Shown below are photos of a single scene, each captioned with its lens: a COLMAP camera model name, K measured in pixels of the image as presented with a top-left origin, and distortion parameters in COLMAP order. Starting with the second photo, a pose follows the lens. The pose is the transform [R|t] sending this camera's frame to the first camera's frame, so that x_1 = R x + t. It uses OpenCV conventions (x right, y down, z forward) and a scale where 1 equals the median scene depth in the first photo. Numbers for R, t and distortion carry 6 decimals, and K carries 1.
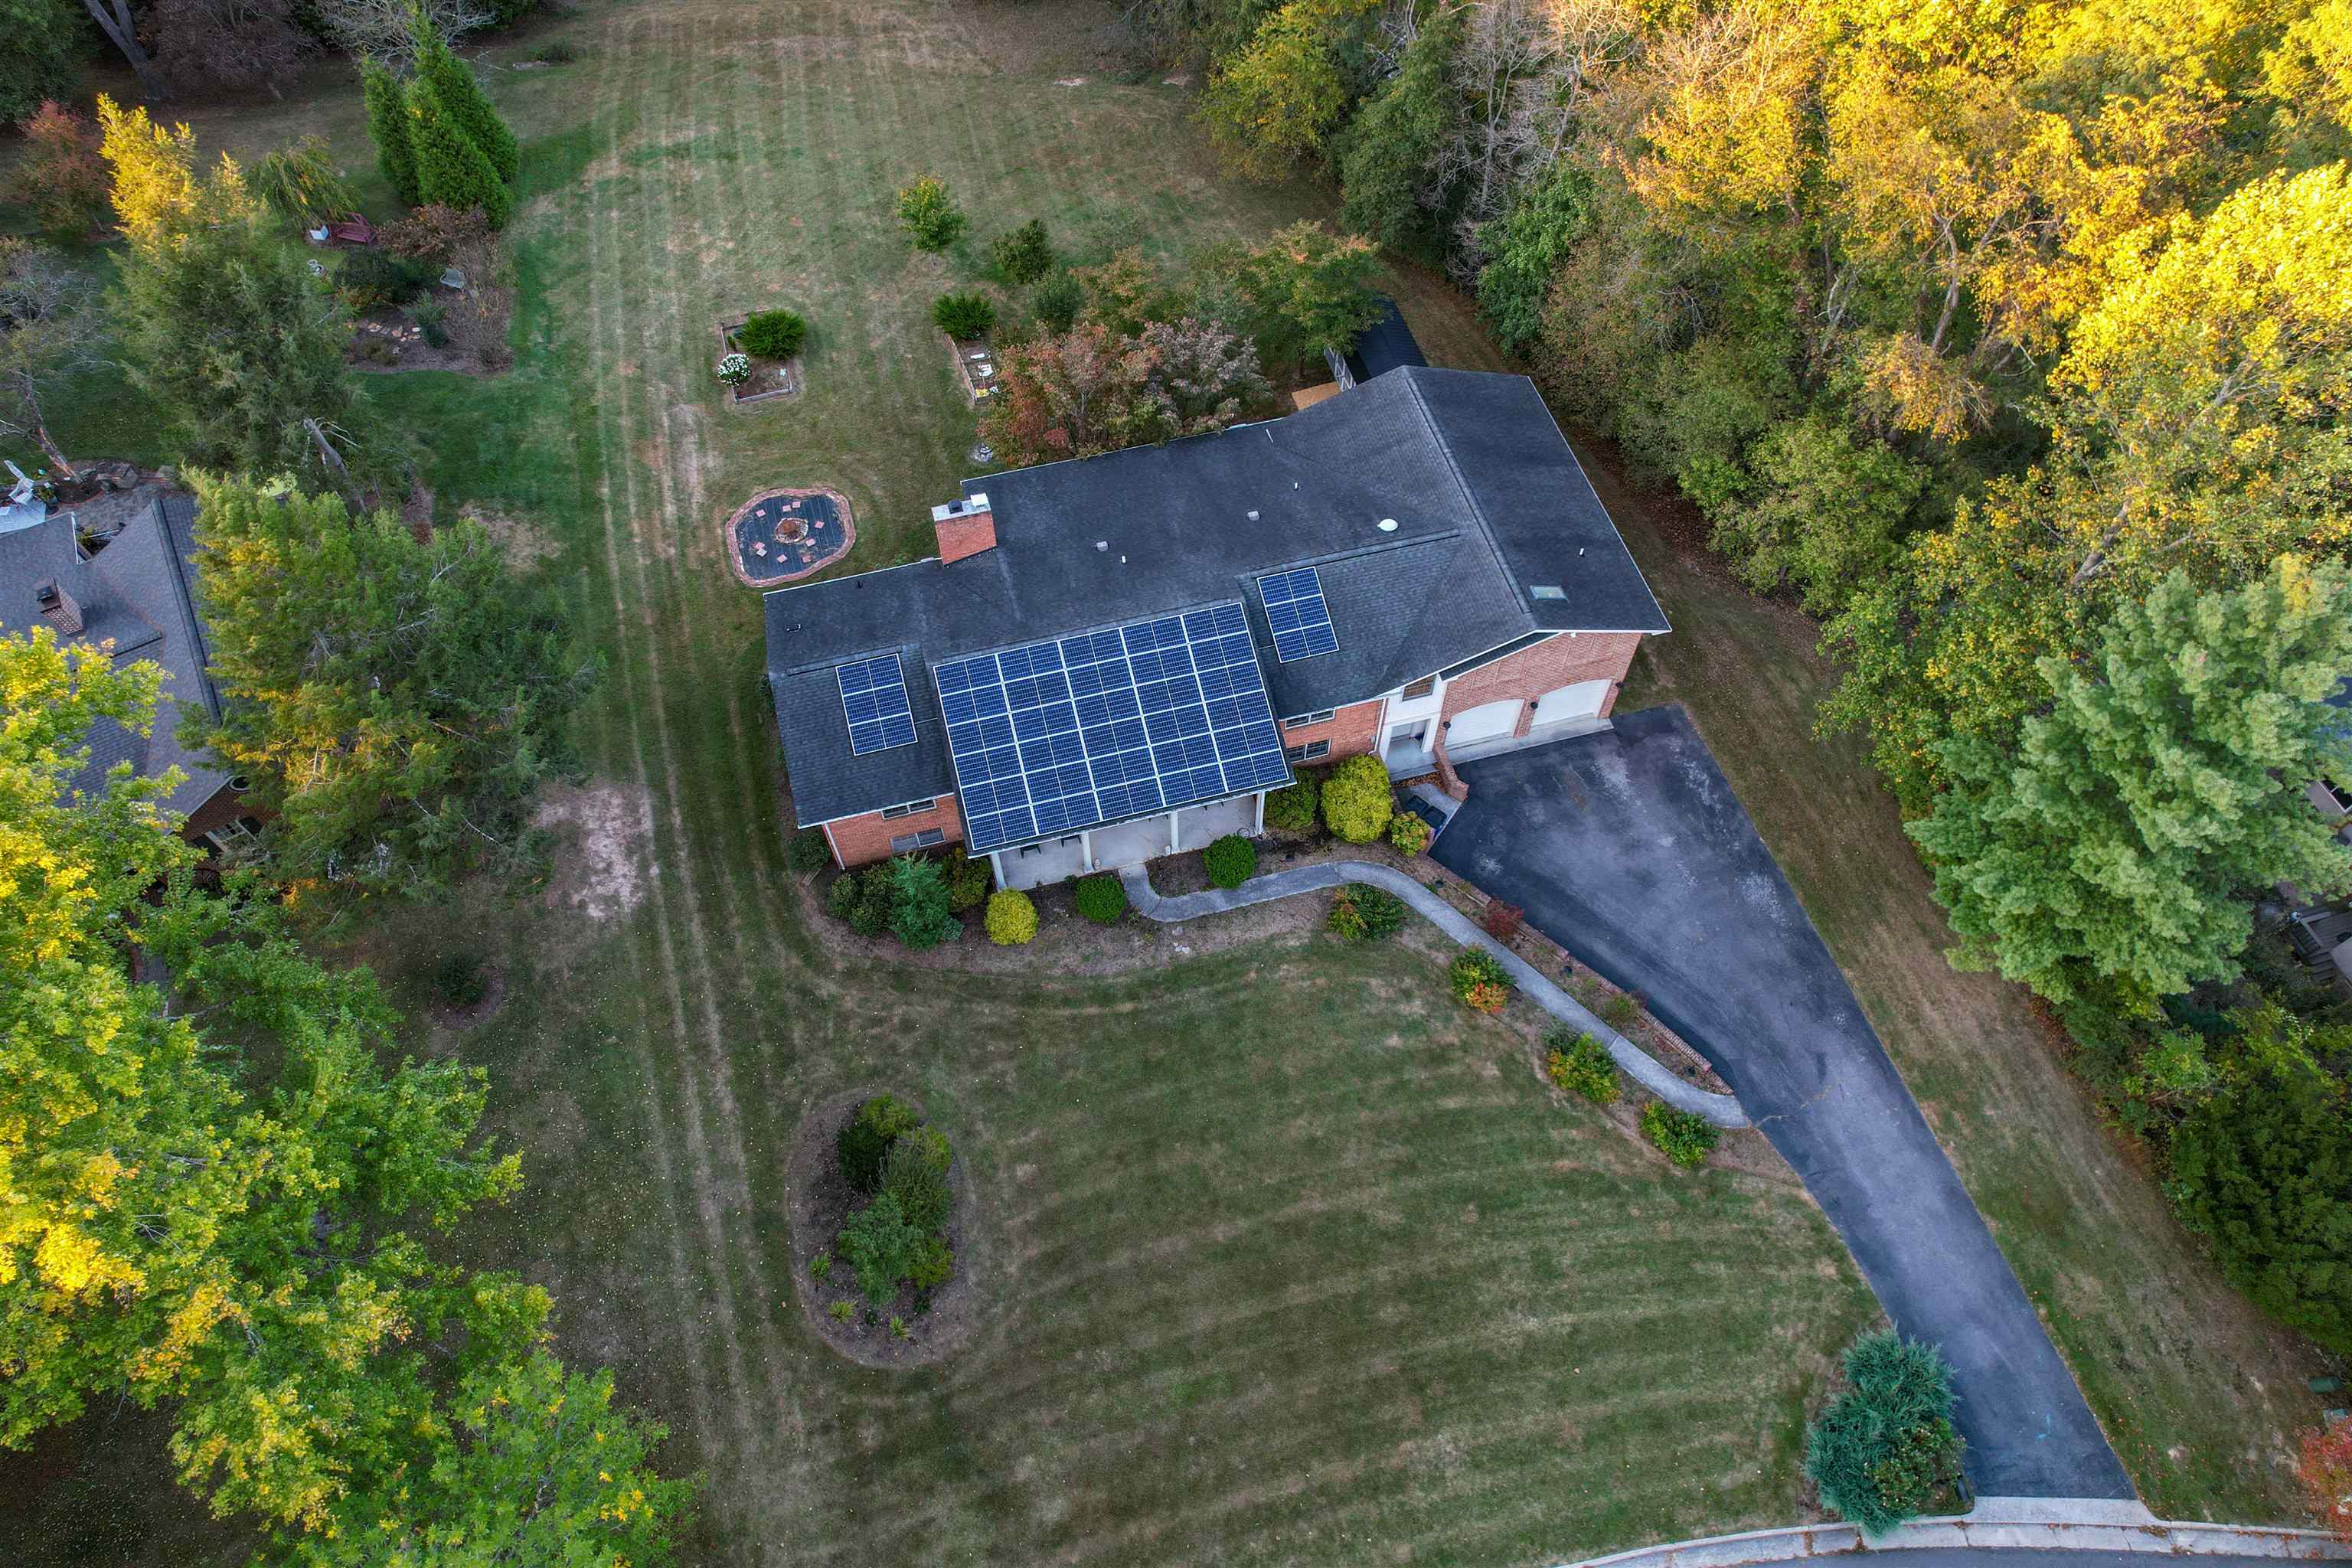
lens RADIAL K [[1504.6, 0, 1179.5], [0, 1504.6, 794.2], [0, 0, 1]] dist [-0.081129, 0.067843]
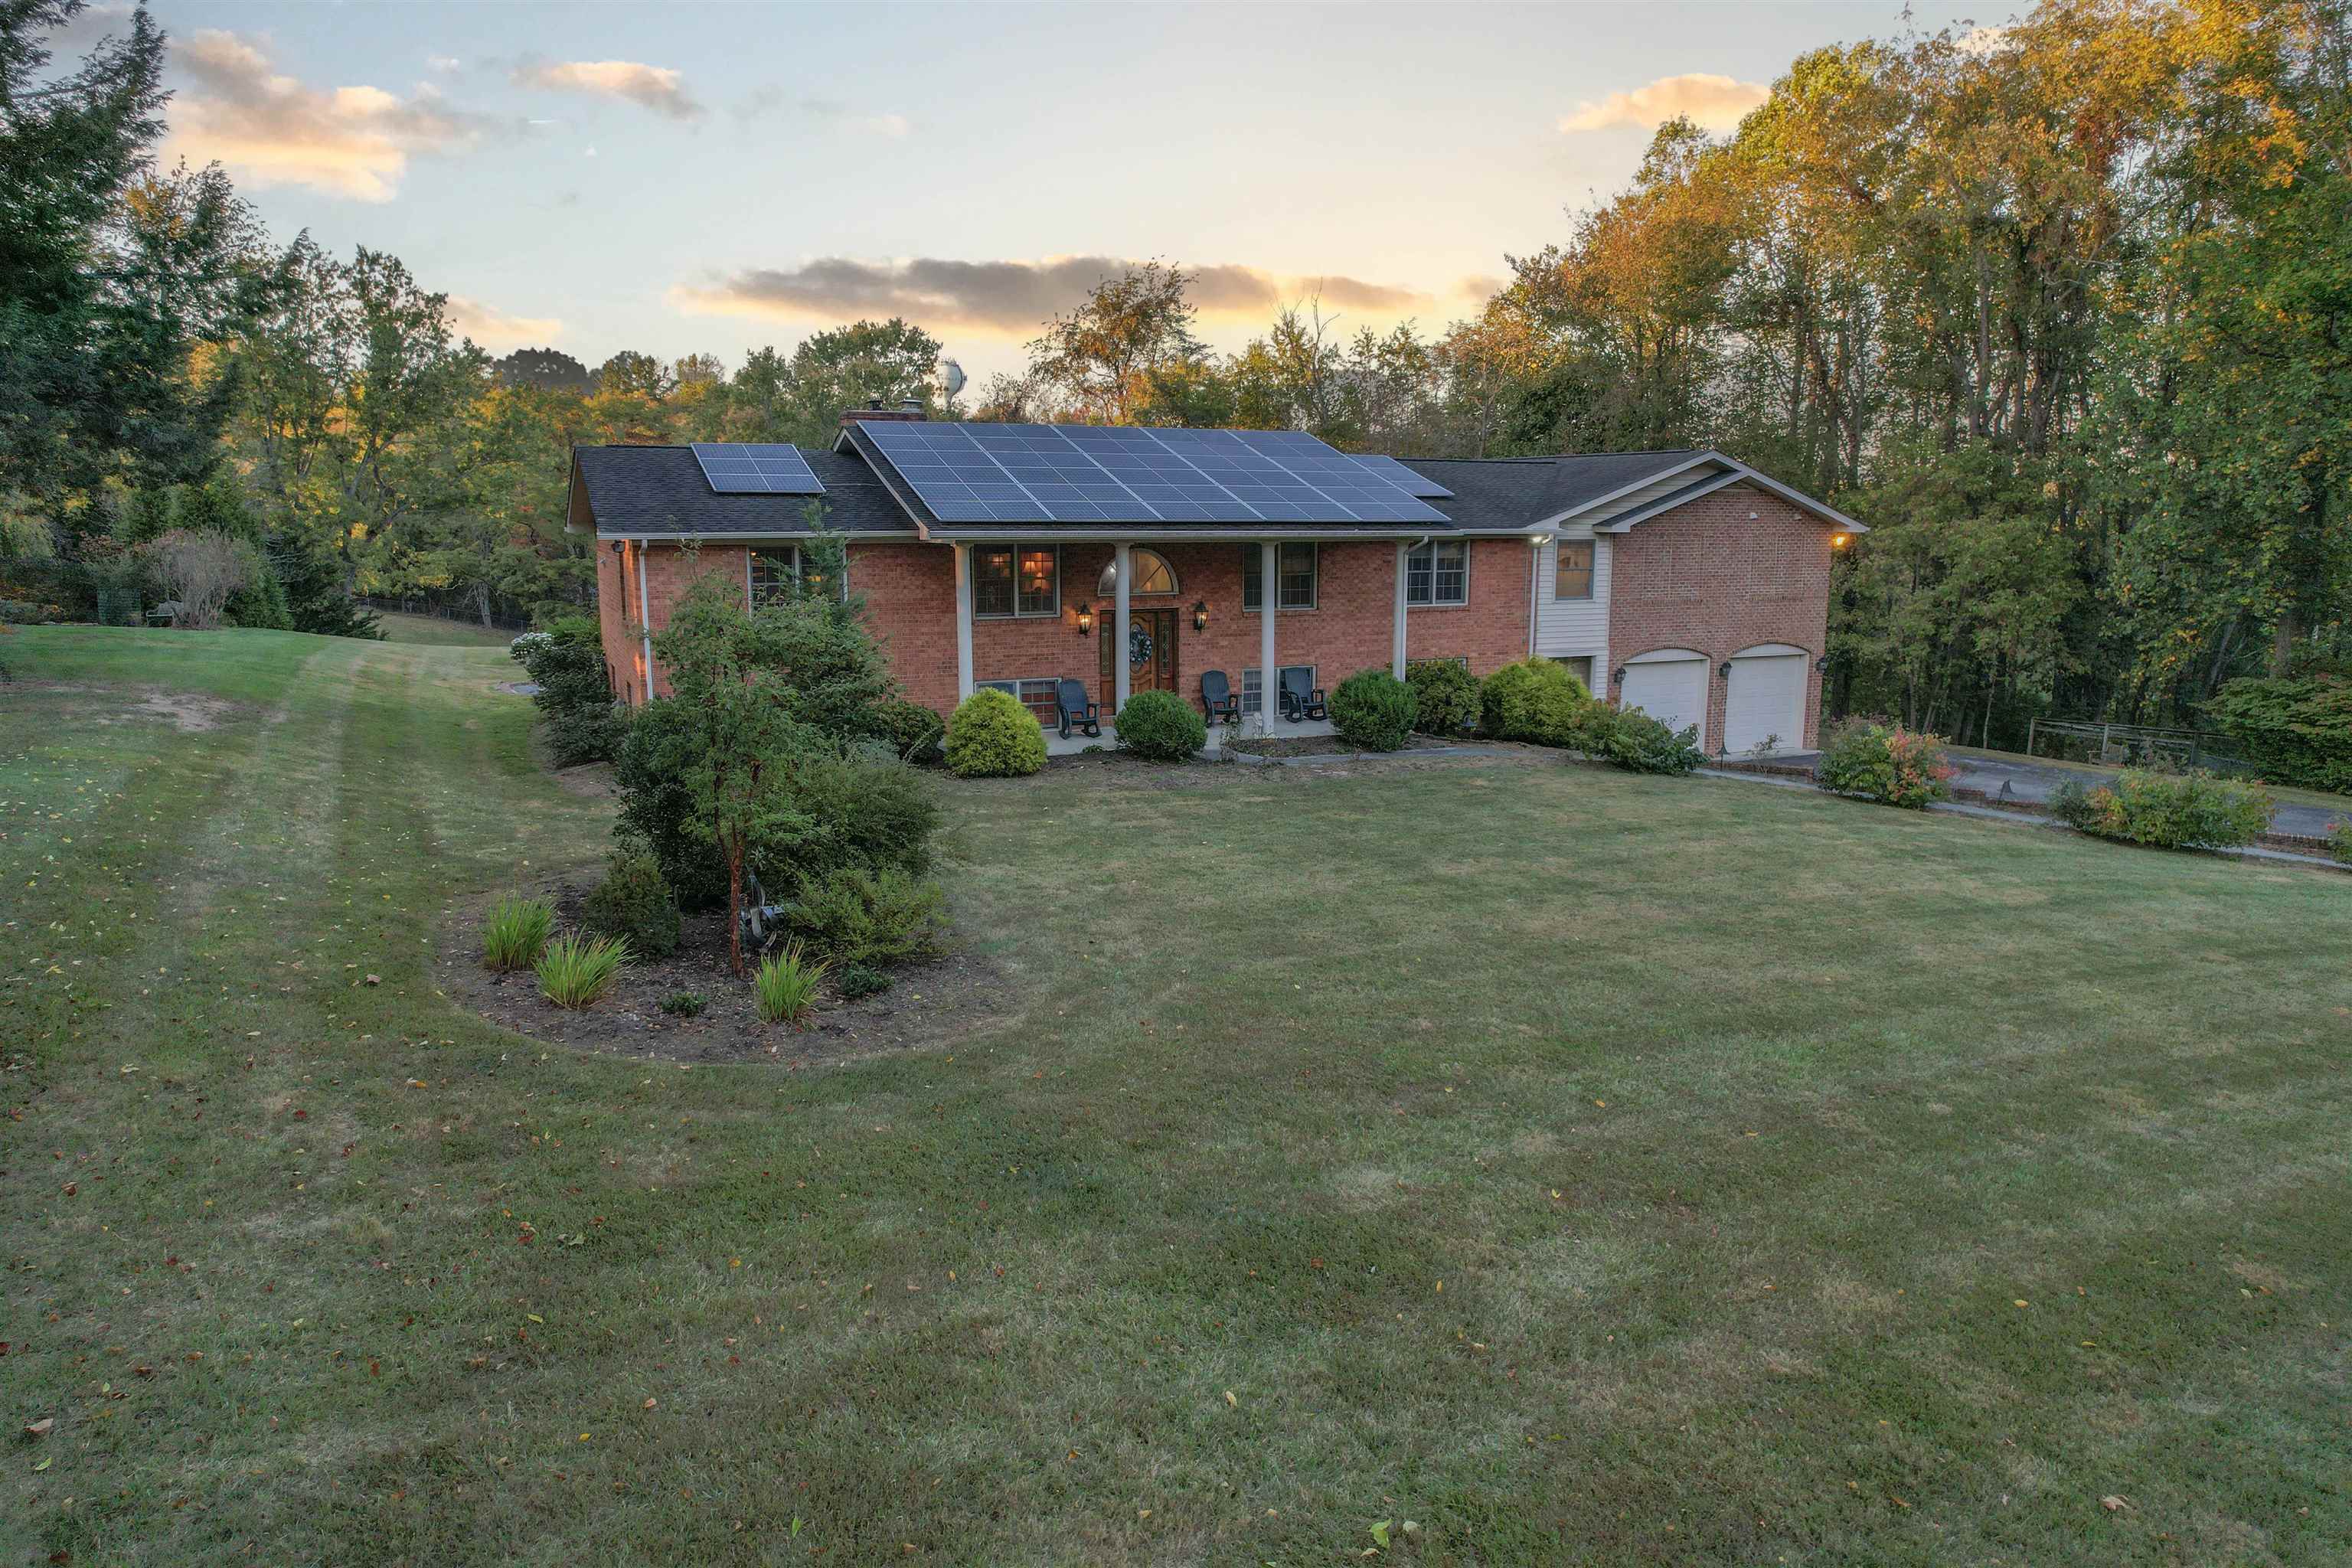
lens RADIAL K [[1504.6, 0, 1179.5], [0, 1504.6, 794.2], [0, 0, 1]] dist [-0.081129, 0.067843]
pose [[0.983771, -0.027714, 0.177276, -0.140656], [0.148797, 0.678137, -0.719715, 0.467956], [-0.100271, 0.734412, 0.671256, 0.661620]]
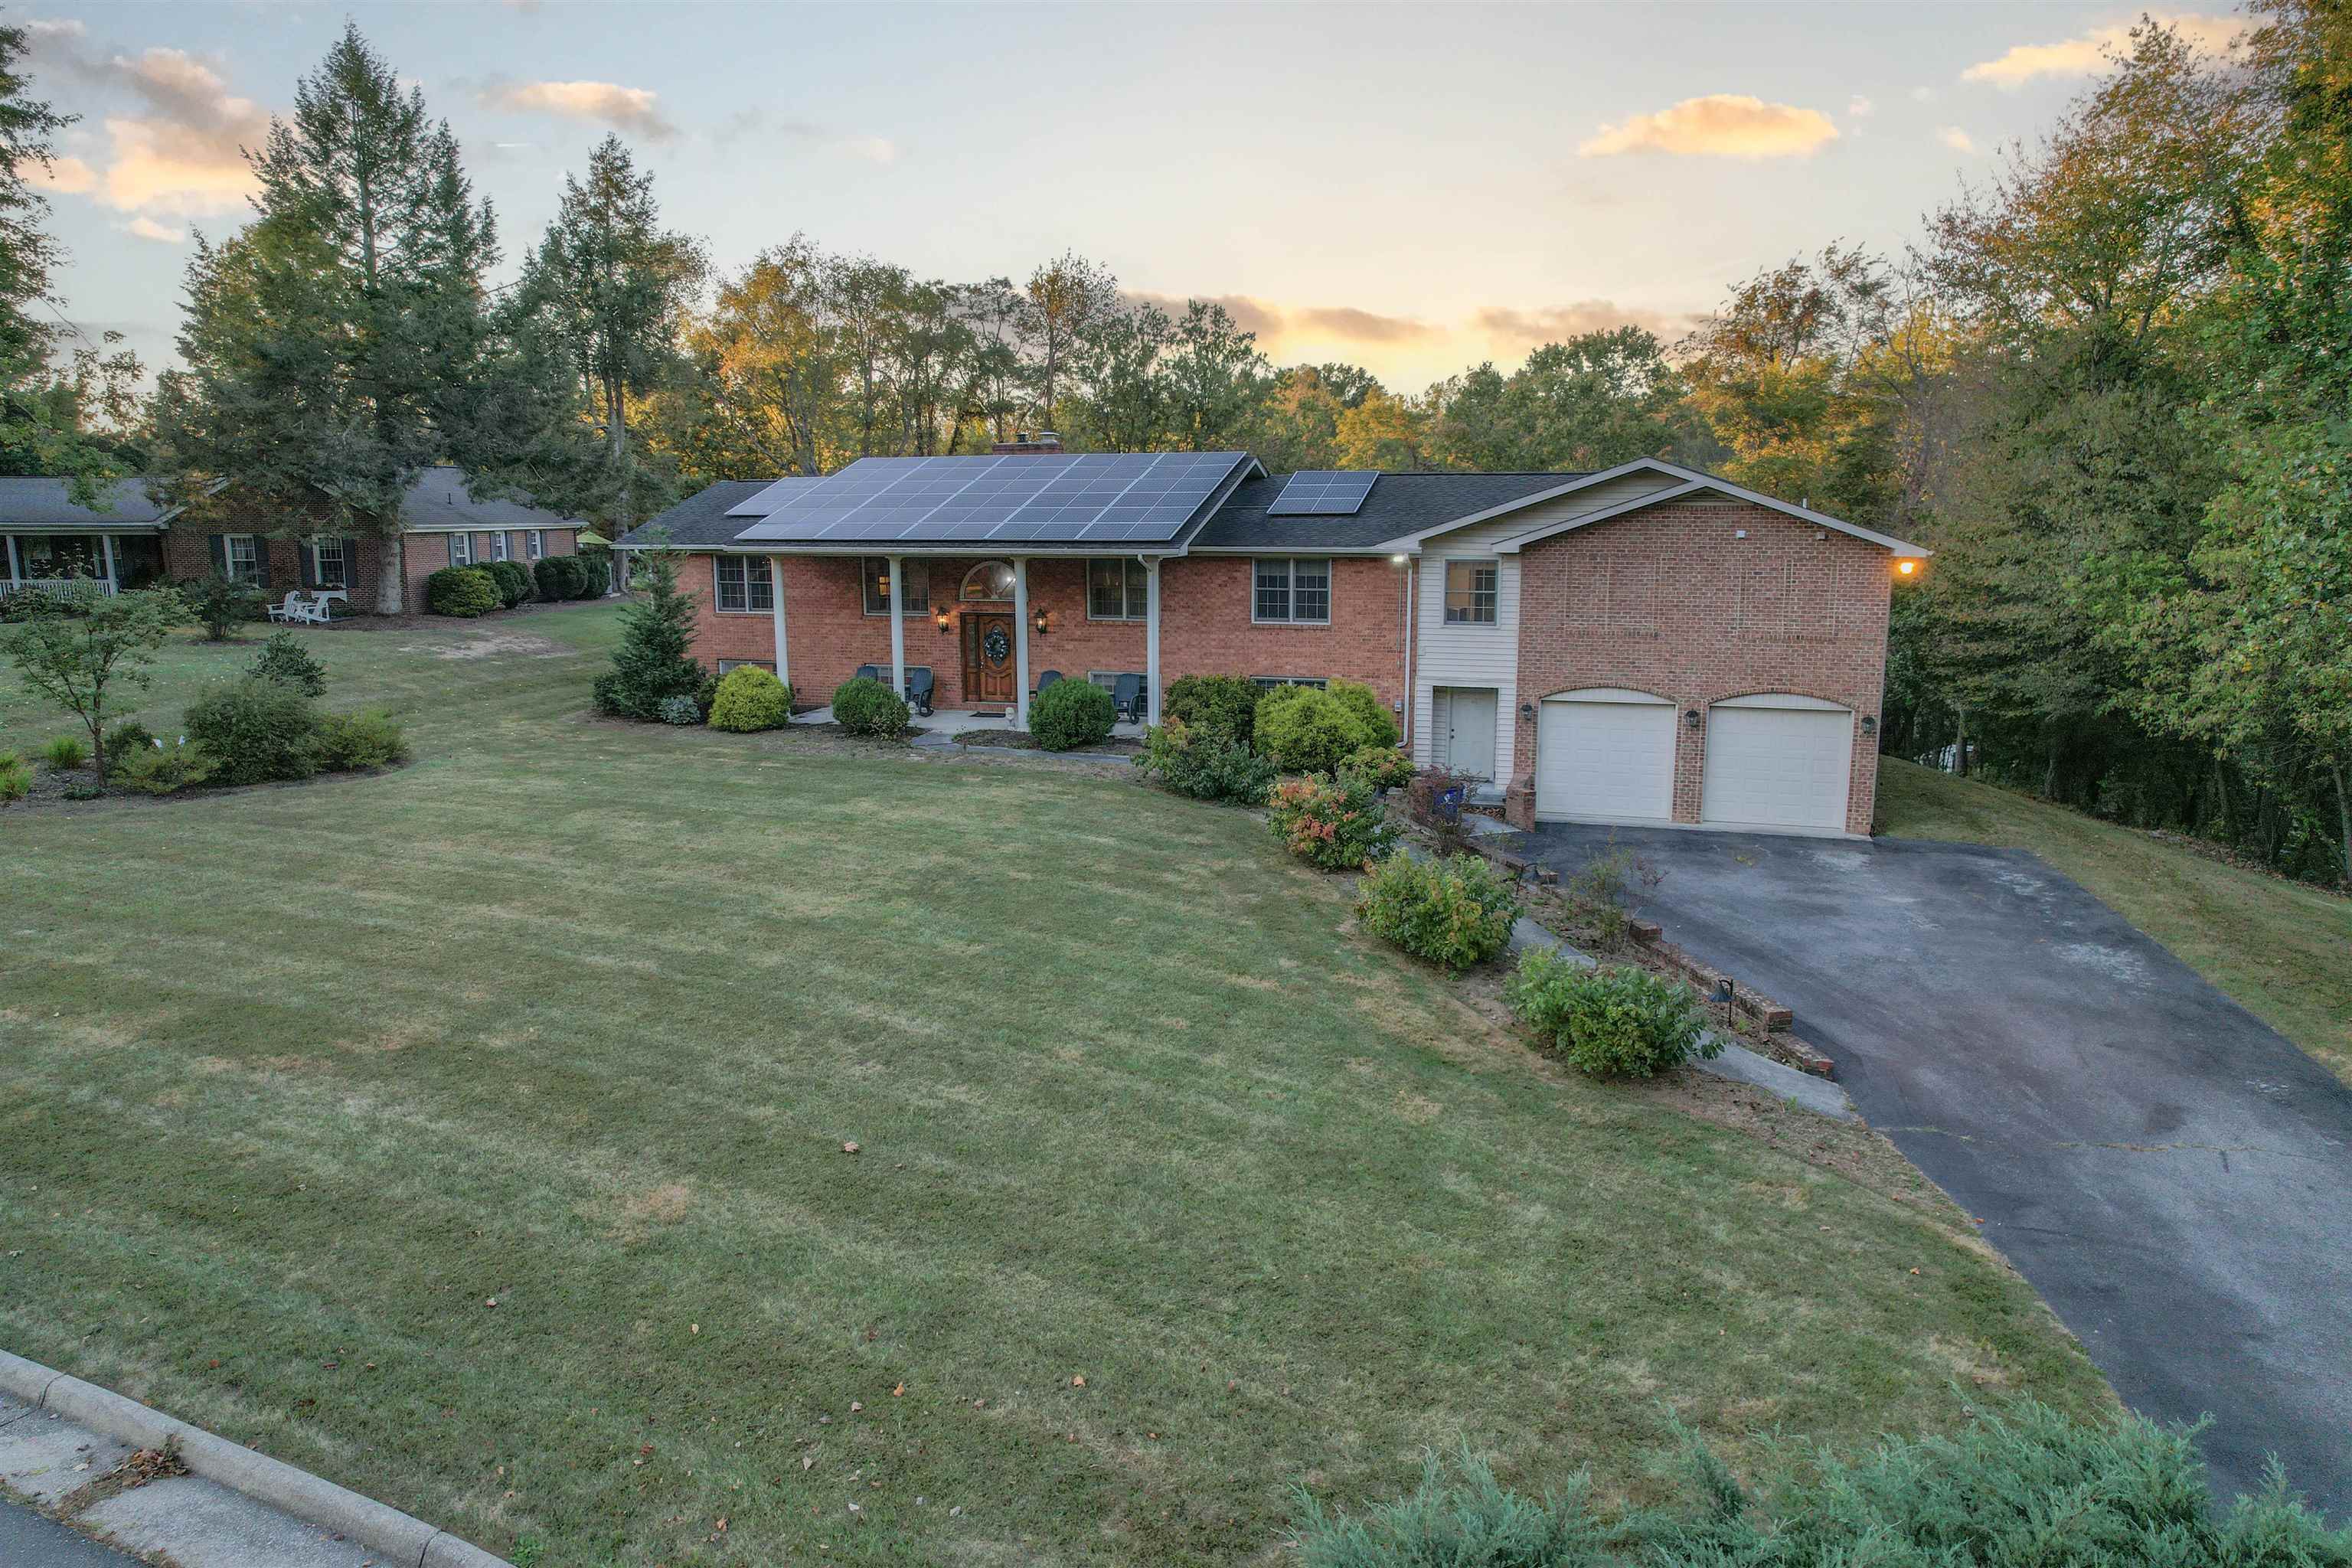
lens RADIAL K [[1504.6, 0, 1179.5], [0, 1504.6, 794.2], [0, 0, 1]] dist [-0.081129, 0.067843]
pose [[0.842914, 0.102256, -0.528243, 0.406121], [-0.456399, 0.655834, -0.601317, 0.421888], [0.284951, 0.747948, 0.599481, 0.678806]]
